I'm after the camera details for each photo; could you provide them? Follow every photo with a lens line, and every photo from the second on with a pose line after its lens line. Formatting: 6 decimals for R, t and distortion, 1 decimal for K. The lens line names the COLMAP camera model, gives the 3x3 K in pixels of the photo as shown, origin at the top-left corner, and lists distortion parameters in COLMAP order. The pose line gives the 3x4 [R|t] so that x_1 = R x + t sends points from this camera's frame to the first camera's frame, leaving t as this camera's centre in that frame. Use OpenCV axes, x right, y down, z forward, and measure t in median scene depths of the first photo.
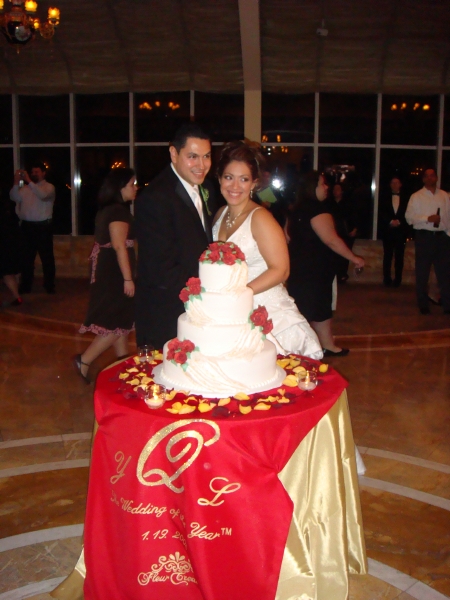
lens RADIAL K [[614.5, 0, 226.1], [0, 614.5, 289.8], [0, 0, 1]] dist [-0.204158, 0.164300]
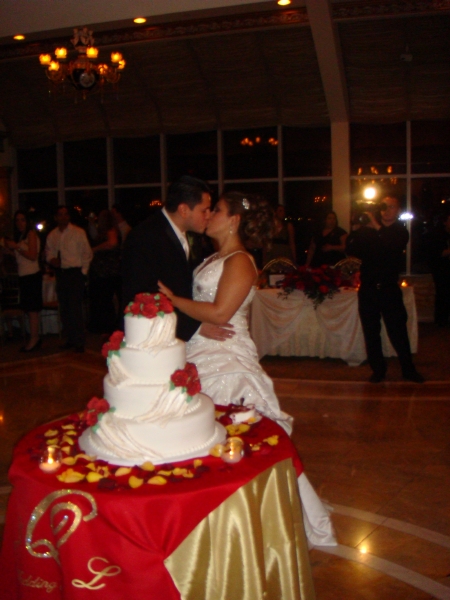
lens RADIAL K [[614.5, 0, 226.1], [0, 614.5, 289.8], [0, 0, 1]] dist [-0.204158, 0.164300]
pose [[0.977082, -0.006387, -0.212769, 0.305426], [-0.005637, 0.998423, -0.055859, -0.032222], [0.212790, 0.055778, 0.975505, 0.137923]]
